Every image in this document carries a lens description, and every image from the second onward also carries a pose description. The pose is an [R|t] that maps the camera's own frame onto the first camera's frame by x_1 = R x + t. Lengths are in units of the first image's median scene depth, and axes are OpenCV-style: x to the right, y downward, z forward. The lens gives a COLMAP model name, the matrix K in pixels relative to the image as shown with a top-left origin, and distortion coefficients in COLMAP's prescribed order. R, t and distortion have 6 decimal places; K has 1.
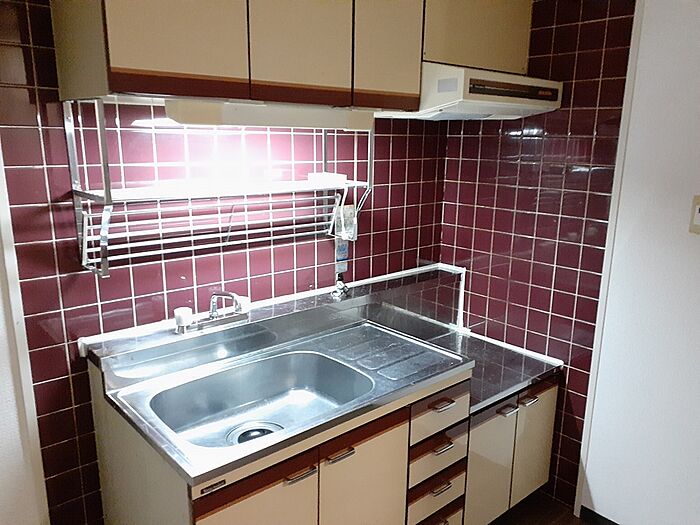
lens RADIAL K [[553.3, 0, 354.5], [0, 553.3, 272.7], [0, 0, 1]] dist [0.128569, -0.245556]
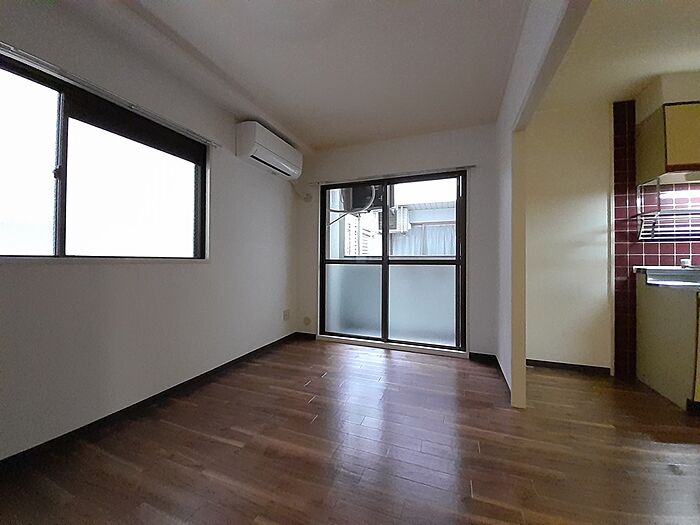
lens RADIAL K [[276.1, 0, 347.0], [0, 276.1, 261.5], [0, 0, 1]] dist [0.000903, -0.009540]
pose [[0.450359, -0.019549, -0.892634, 0.072845], [-0.213361, 0.968438, -0.128857, 0.467097], [0.866980, 0.248485, 0.431974, -0.689982]]
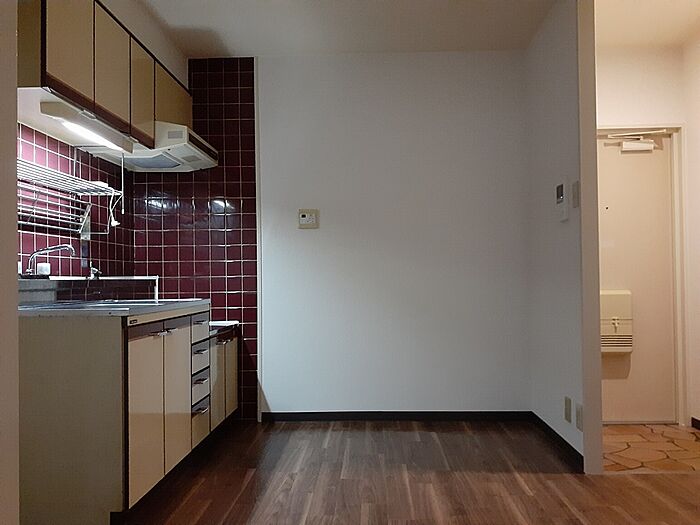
lens RADIAL K [[564.0, 0, 355.7], [0, 564.0, 274.5], [0, 0, 1]] dist [0.008189, -0.007388]
pose [[0.688746, -0.016028, 0.724825, -0.603113], [0.188319, 0.969395, -0.157509, 0.380567], [-0.700117, 0.244983, 0.670686, -0.353448]]
